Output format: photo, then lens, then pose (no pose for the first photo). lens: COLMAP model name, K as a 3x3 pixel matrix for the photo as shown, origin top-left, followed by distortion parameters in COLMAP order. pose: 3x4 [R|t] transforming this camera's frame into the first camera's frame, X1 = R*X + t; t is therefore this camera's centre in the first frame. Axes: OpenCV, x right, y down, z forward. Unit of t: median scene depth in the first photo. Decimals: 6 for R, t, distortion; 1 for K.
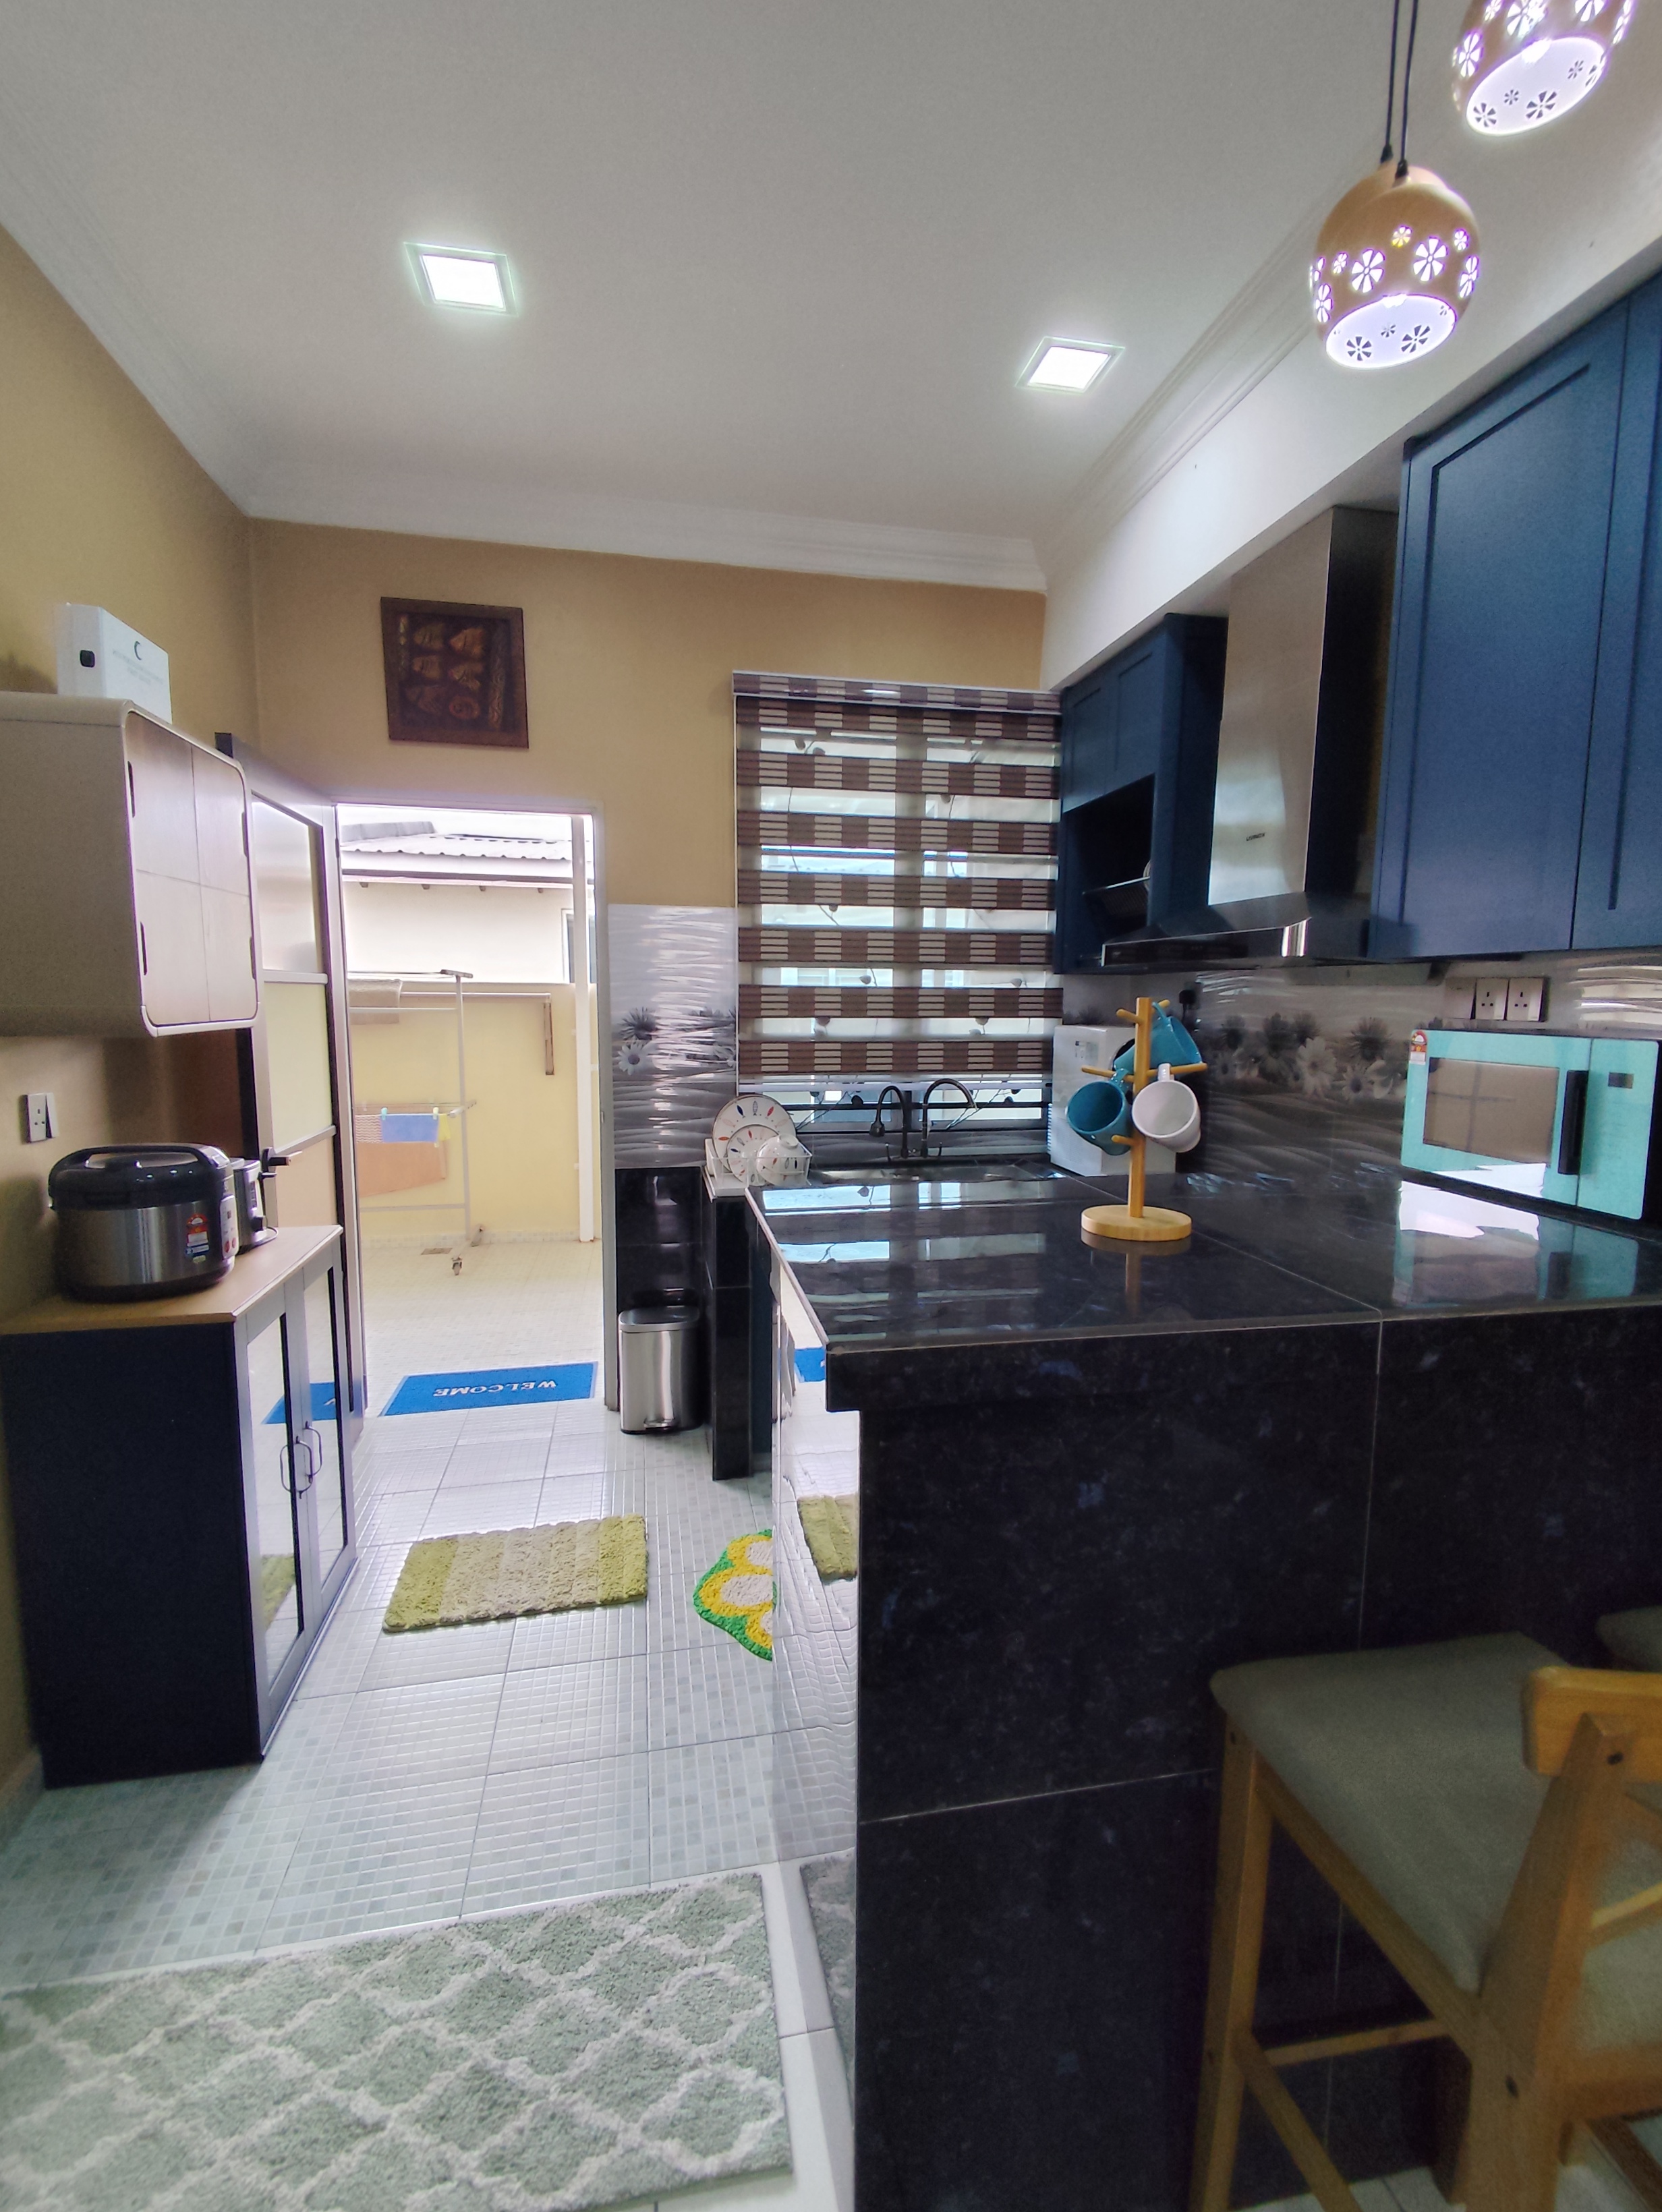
lens RADIAL K [[1012.0, 0, 815.2], [0, 1012.0, 1100.9], [0, 0, 1]] dist [-0.001034, -0.000831]
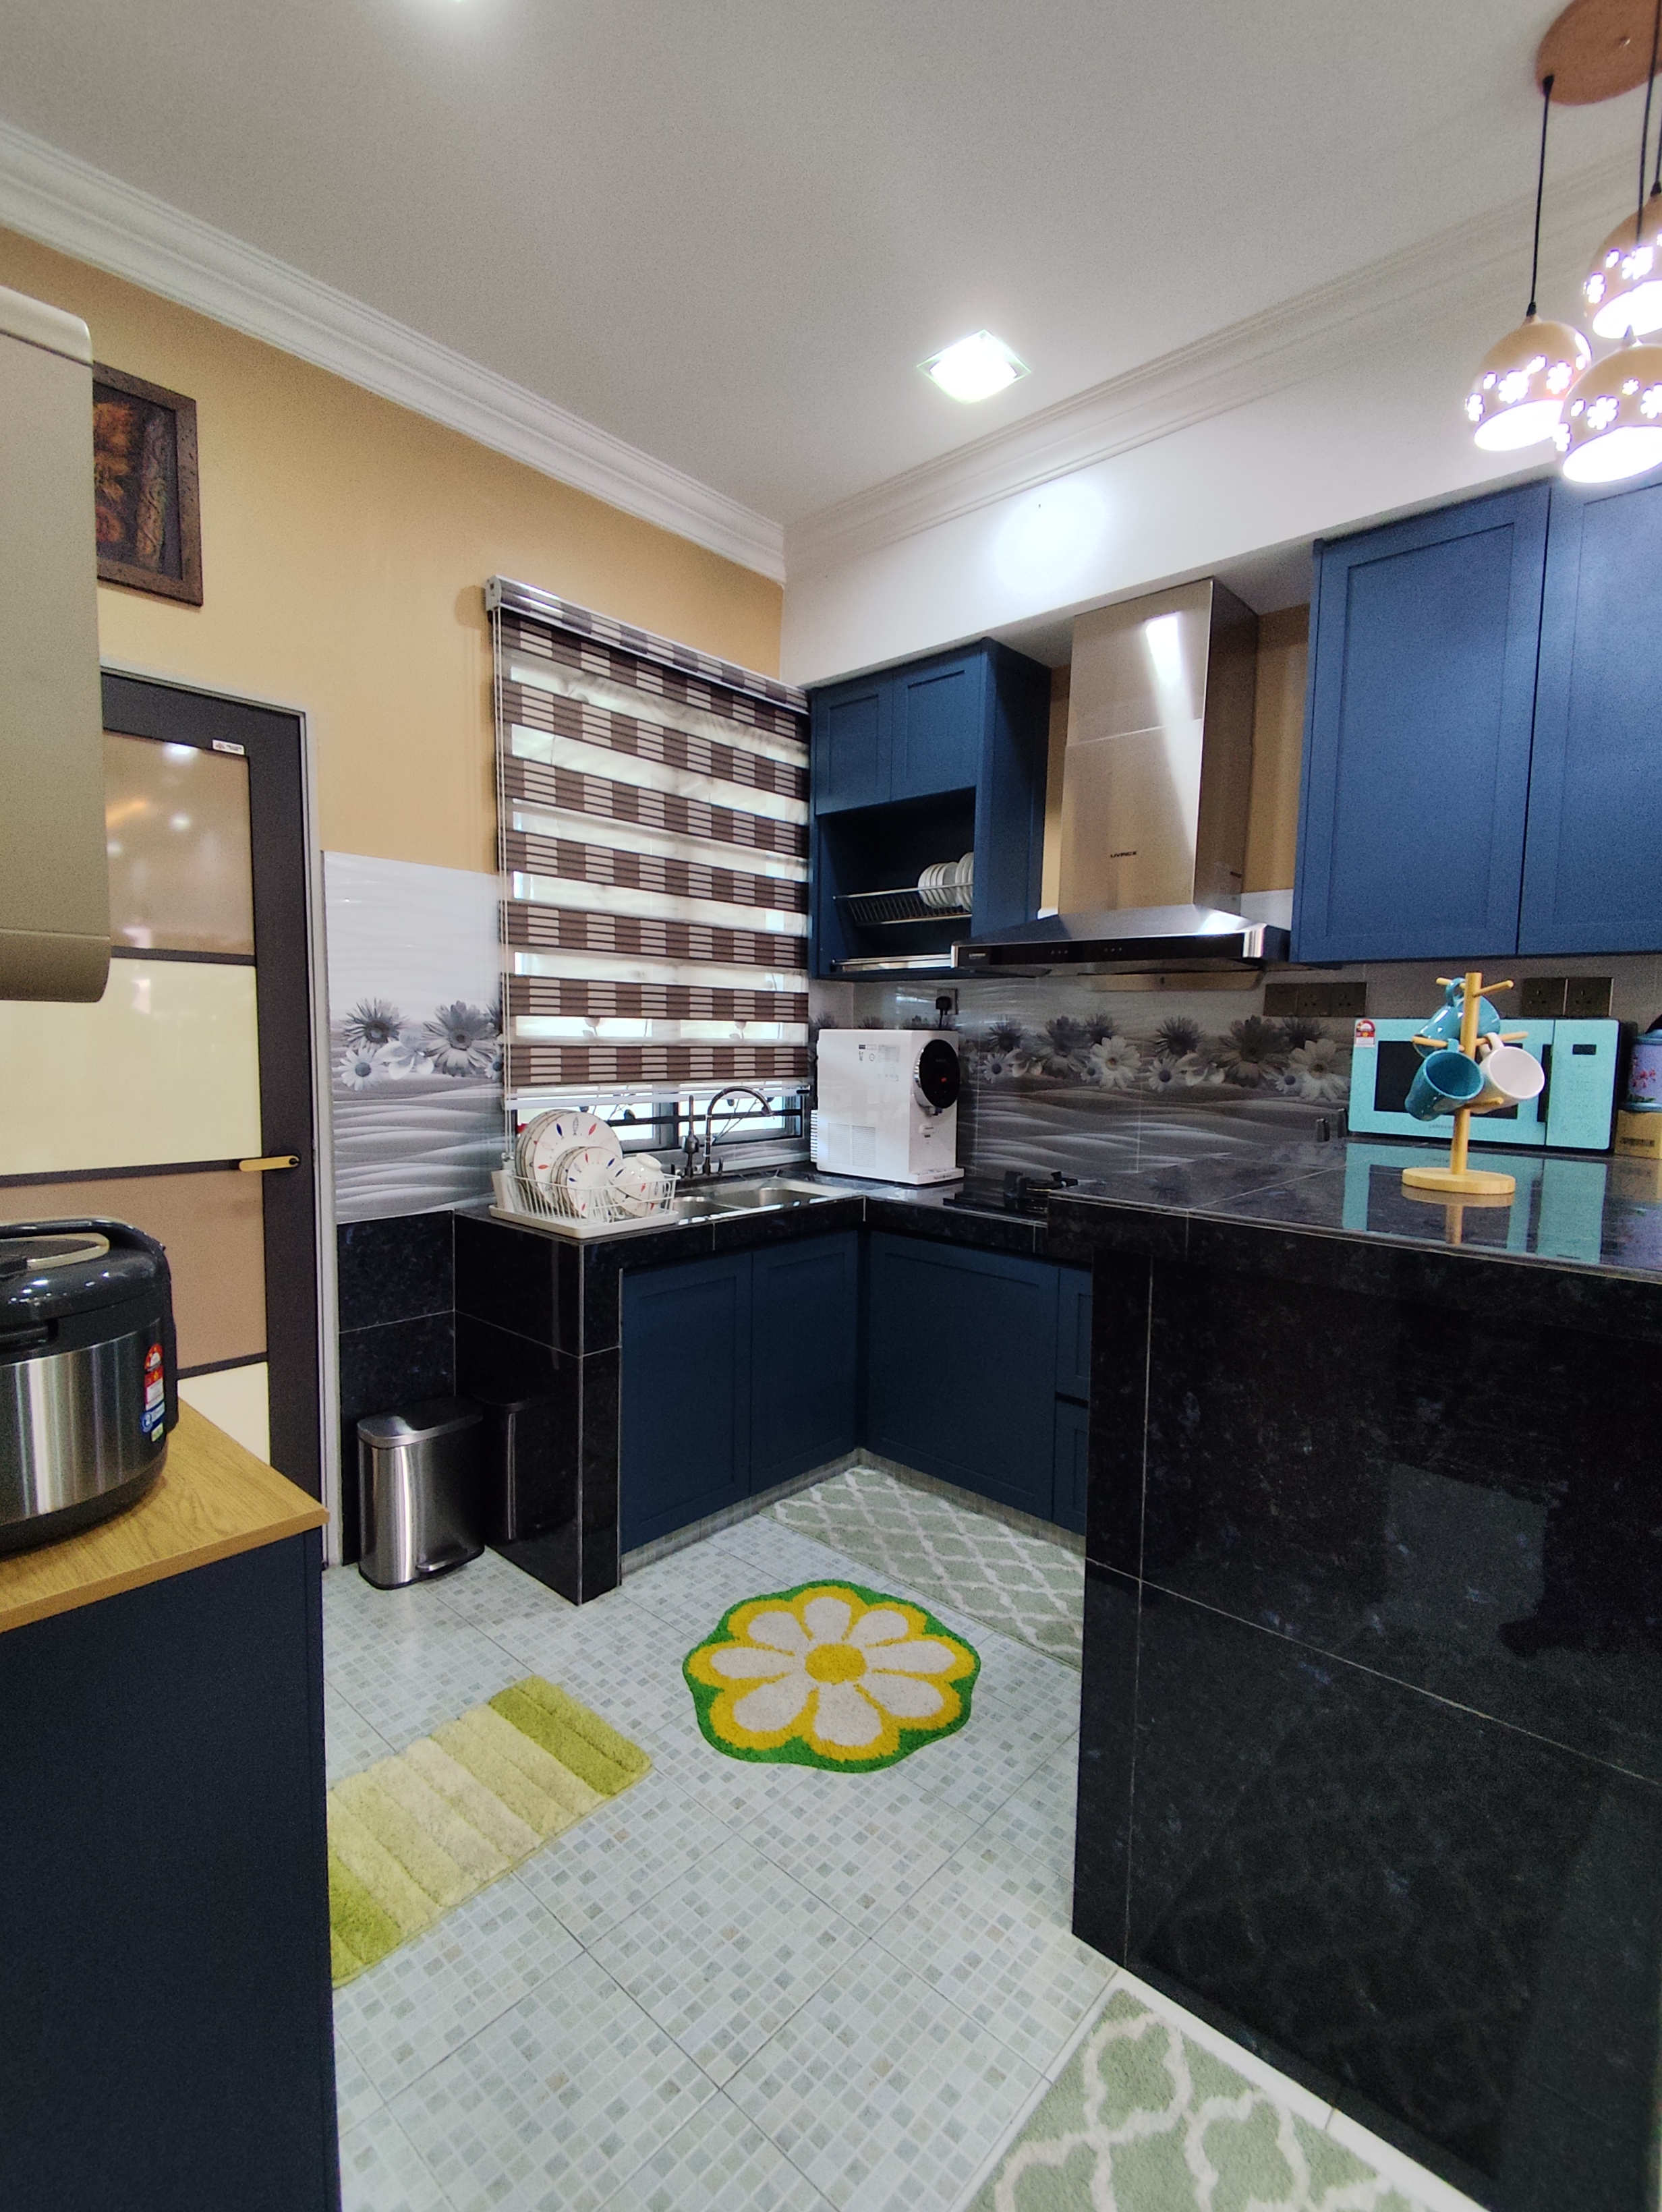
lens RADIAL K [[1012.0, 0, 830.8], [0, 1012.0, 1116.5], [0, 0, 1]] dist [-0.001034, -0.000831]
pose [[0.786937, -0.041281, 0.615651, -0.364540], [0.049024, 0.998788, 0.004308, 0.005884], [-0.615083, 0.026792, 0.788007, 0.224530]]
